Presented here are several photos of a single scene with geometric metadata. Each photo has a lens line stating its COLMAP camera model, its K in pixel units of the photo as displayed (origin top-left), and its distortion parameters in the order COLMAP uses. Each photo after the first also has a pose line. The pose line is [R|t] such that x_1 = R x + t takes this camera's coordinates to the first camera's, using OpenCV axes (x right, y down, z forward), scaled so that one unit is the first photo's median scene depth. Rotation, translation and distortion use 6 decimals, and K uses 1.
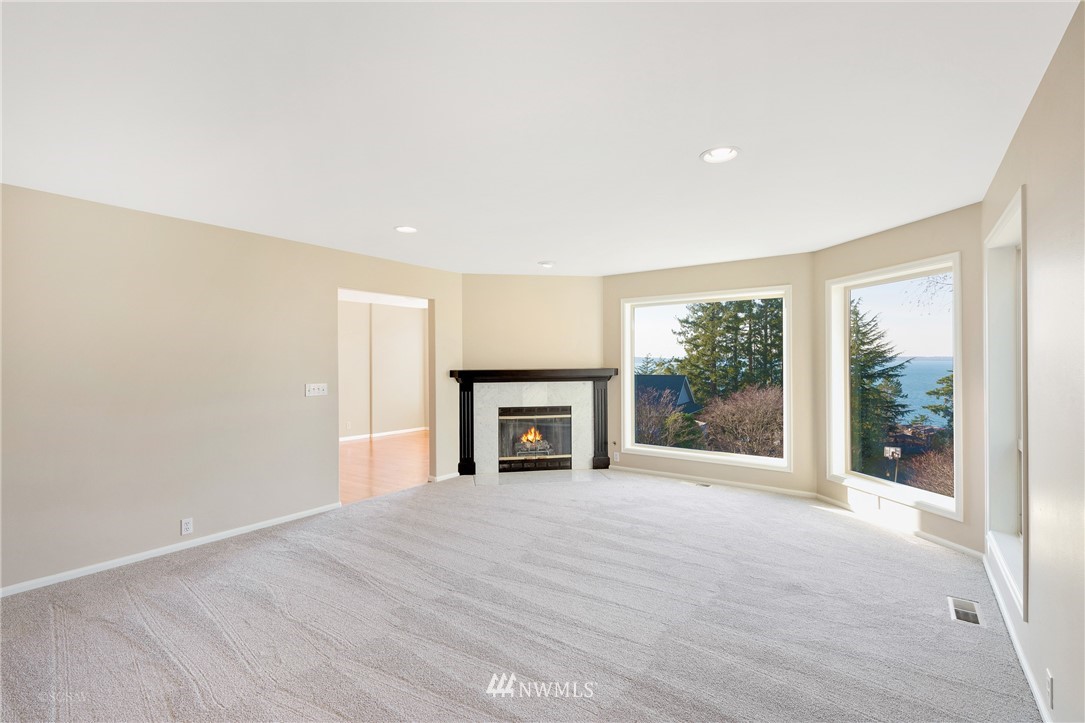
lens RADIAL K [[505.6, 0, 542.5], [0, 505.6, 361.5], [0, 0, 1]] dist [0.026154, -0.012227]
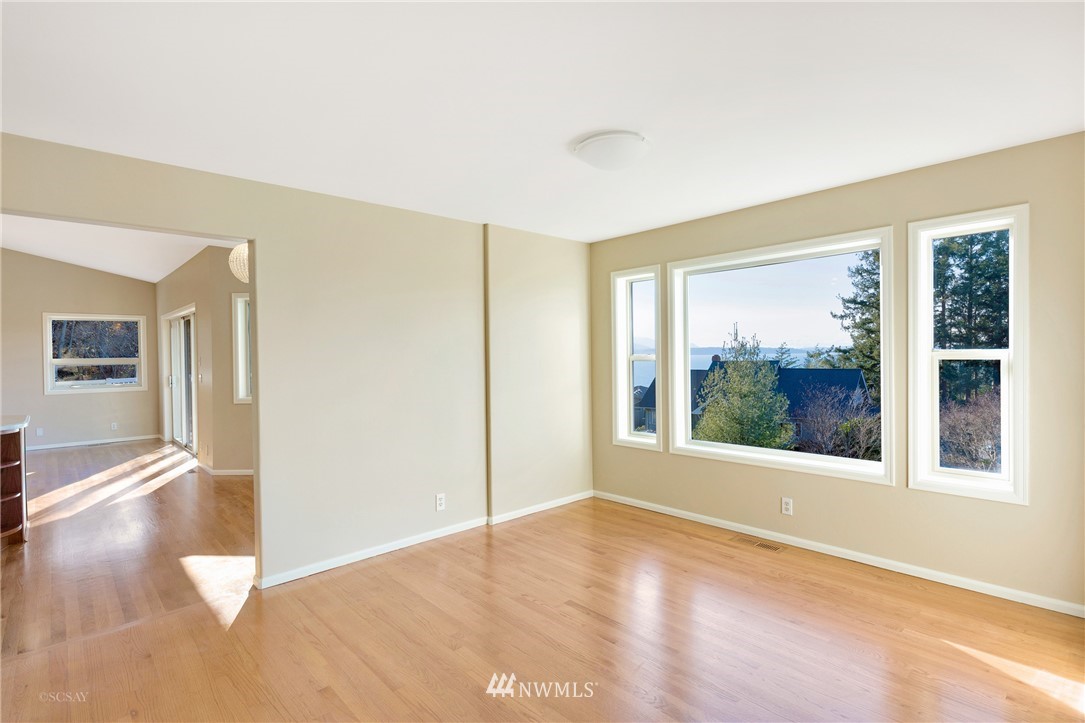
lens RADIAL K [[528.8, 0, 536.6], [0, 528.8, 353.9], [0, 0, 1]] dist [0.003802, -0.000571]
pose [[0.977631, -0.007694, -0.210186, -0.287769], [0.007866, 0.999969, -0.000016, -0.000385], [0.210179, -0.001637, 0.977661, 0.796489]]
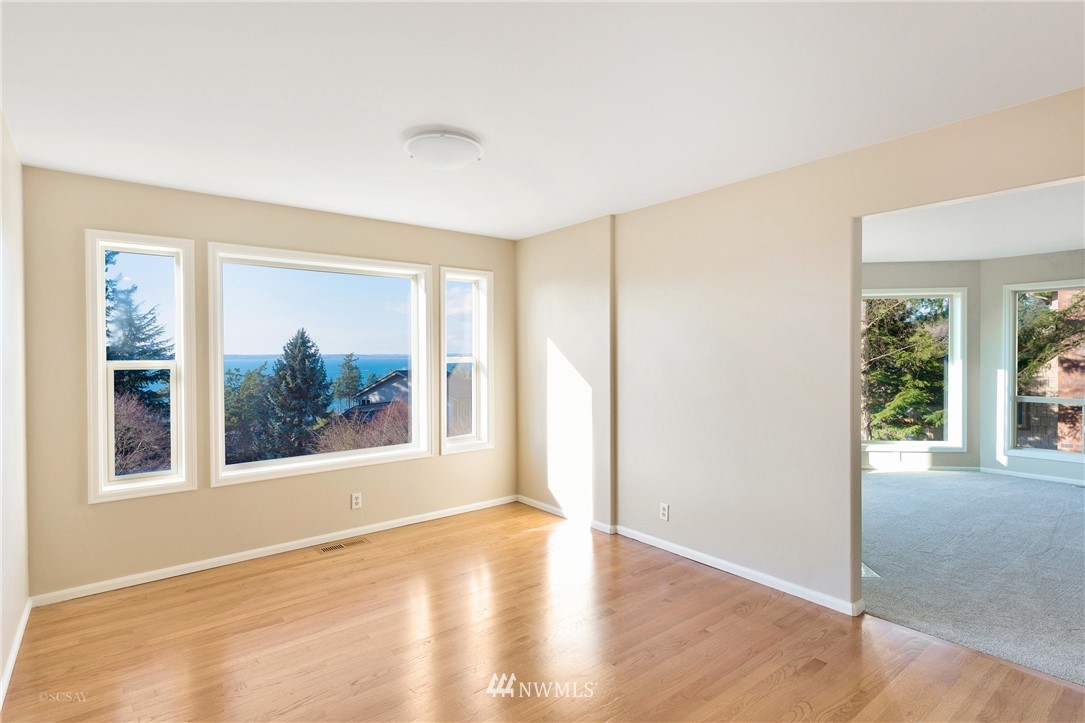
lens RADIAL K [[547.1, 0, 542.5], [0, 547.1, 361.5], [0, 0, 1]] dist [0.016066, -0.000274]
pose [[0.269698, -0.007798, 0.962913, -0.712765], [0.006569, 0.999959, 0.006258, 0.001246], [-0.962922, 0.004638, 0.269738, 1.036610]]
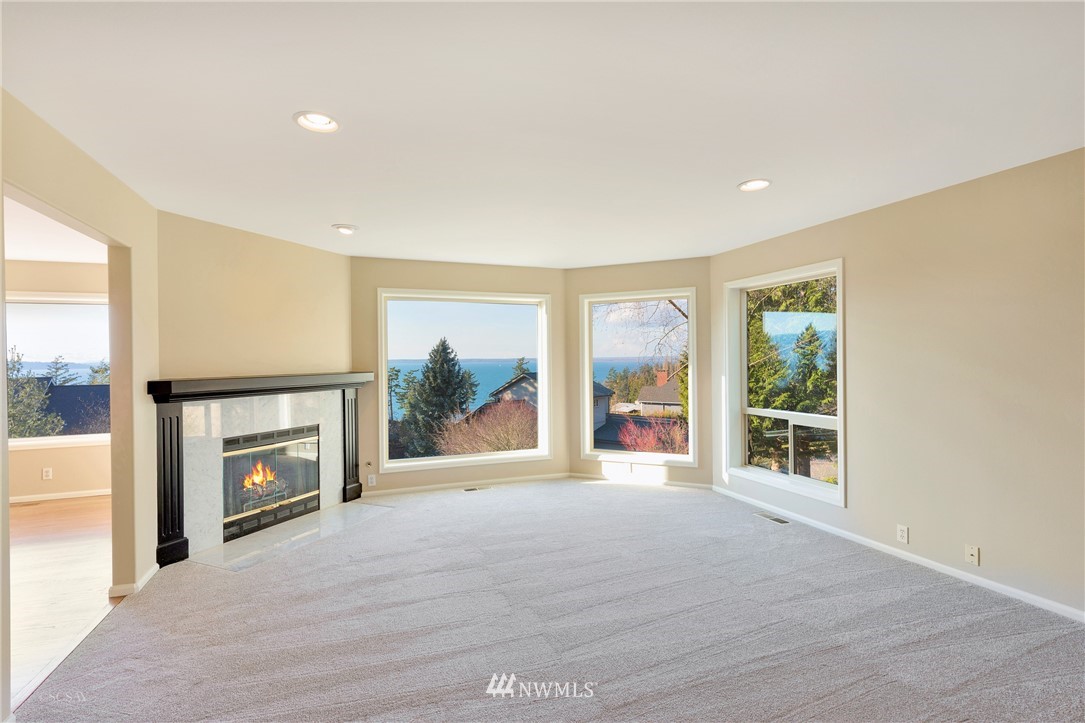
lens RADIAL K [[505.6, 0, 542.5], [0, 505.6, 361.5], [0, 0, 1]] dist [0.026154, -0.012227]
pose [[0.556497, -0.004036, 0.830839, -0.379911], [0.009918, 0.999949, -0.001786, 0.000900], [-0.830790, 0.009234, 0.556509, 0.314975]]
